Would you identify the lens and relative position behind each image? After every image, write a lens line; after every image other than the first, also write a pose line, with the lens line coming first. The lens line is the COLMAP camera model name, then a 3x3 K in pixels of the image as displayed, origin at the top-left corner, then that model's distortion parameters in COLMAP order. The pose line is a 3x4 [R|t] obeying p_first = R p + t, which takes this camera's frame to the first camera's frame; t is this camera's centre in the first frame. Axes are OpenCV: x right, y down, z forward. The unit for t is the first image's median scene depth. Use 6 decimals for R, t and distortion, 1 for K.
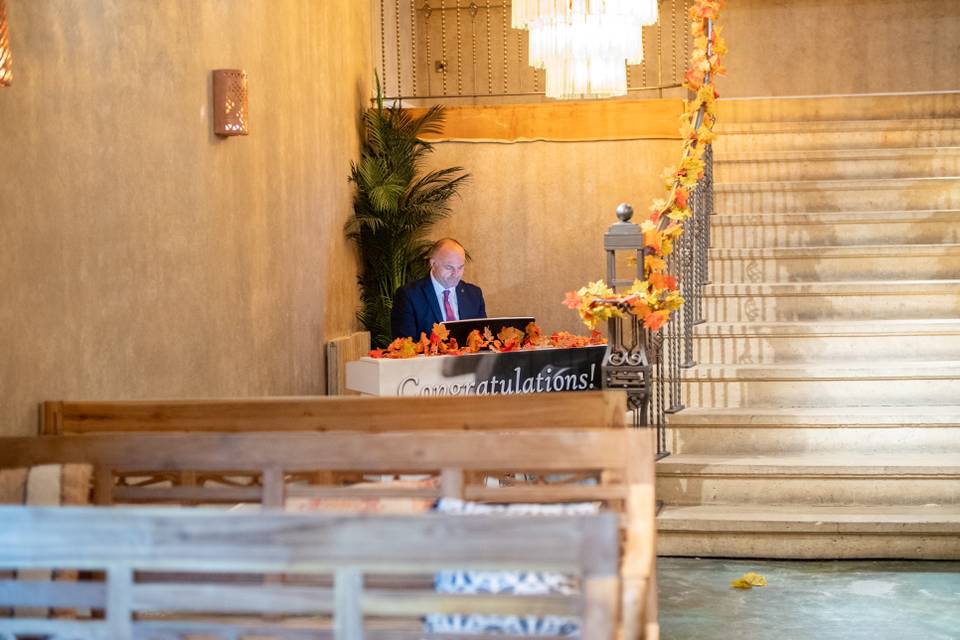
lens RADIAL K [[1484.2, 0, 481.6], [0, 1484.2, 312.7], [0, 0, 1]] dist [-0.102870, 0.276247]
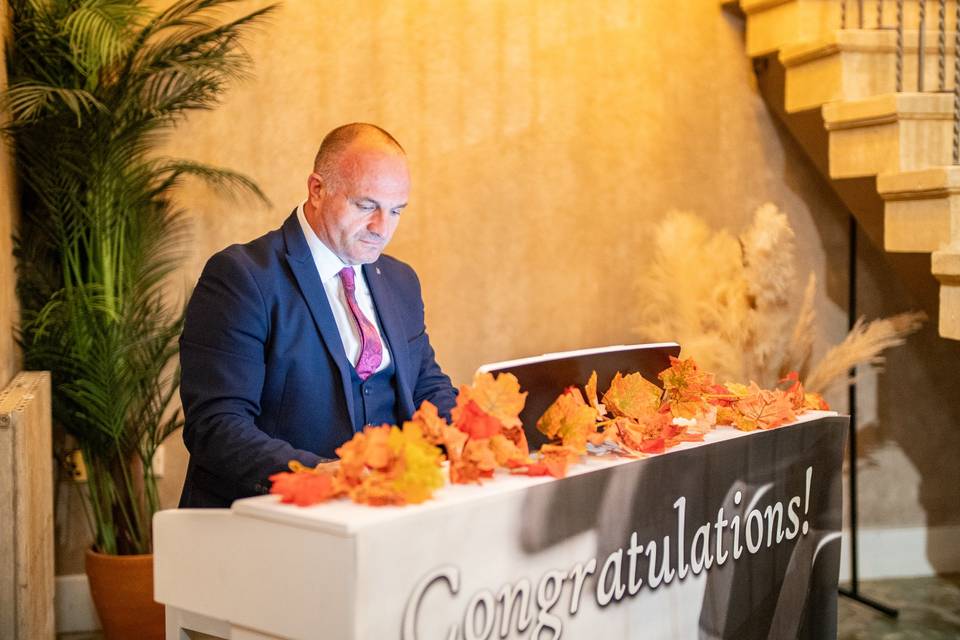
lens RADIAL K [[1484.2, 0, 481.6], [0, 1484.2, 312.7], [0, 0, 1]] dist [-0.102870, 0.276247]
pose [[0.932141, -0.008293, 0.362002, -0.133889], [0.007288, 0.999965, 0.004142, -0.005776], [-0.362023, -0.001223, 0.932168, 0.701919]]
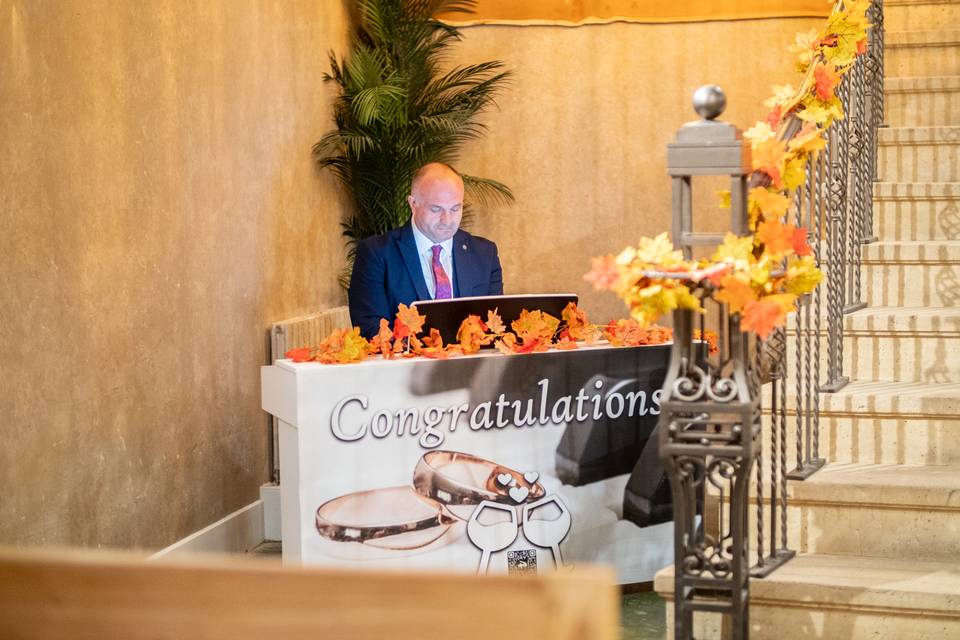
lens RADIAL K [[1525.2, 0, 480.0], [0, 1525.2, 320.0], [0, 0, 1]] dist [-0.080391, 0.193160]
pose [[0.994824, 0.013871, -0.100662, 0.059311], [-0.010102, 0.999232, 0.037860, -0.009581], [0.101109, -0.036647, 0.994200, 0.386248]]
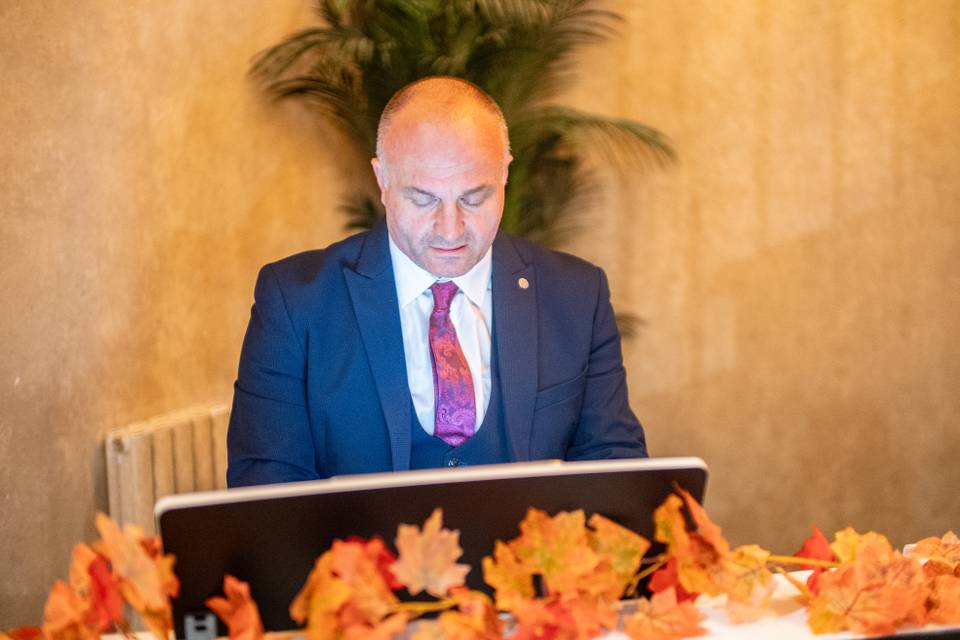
lens RADIAL K [[1484.2, 0, 481.6], [0, 1484.2, 312.7], [0, 0, 1]] dist [-0.102870, 0.276247]
pose [[0.954740, 0.027446, -0.296172, 0.065706], [-0.006618, 0.997447, 0.071099, -0.030611], [0.297367, -0.065921, 0.952485, 0.814077]]
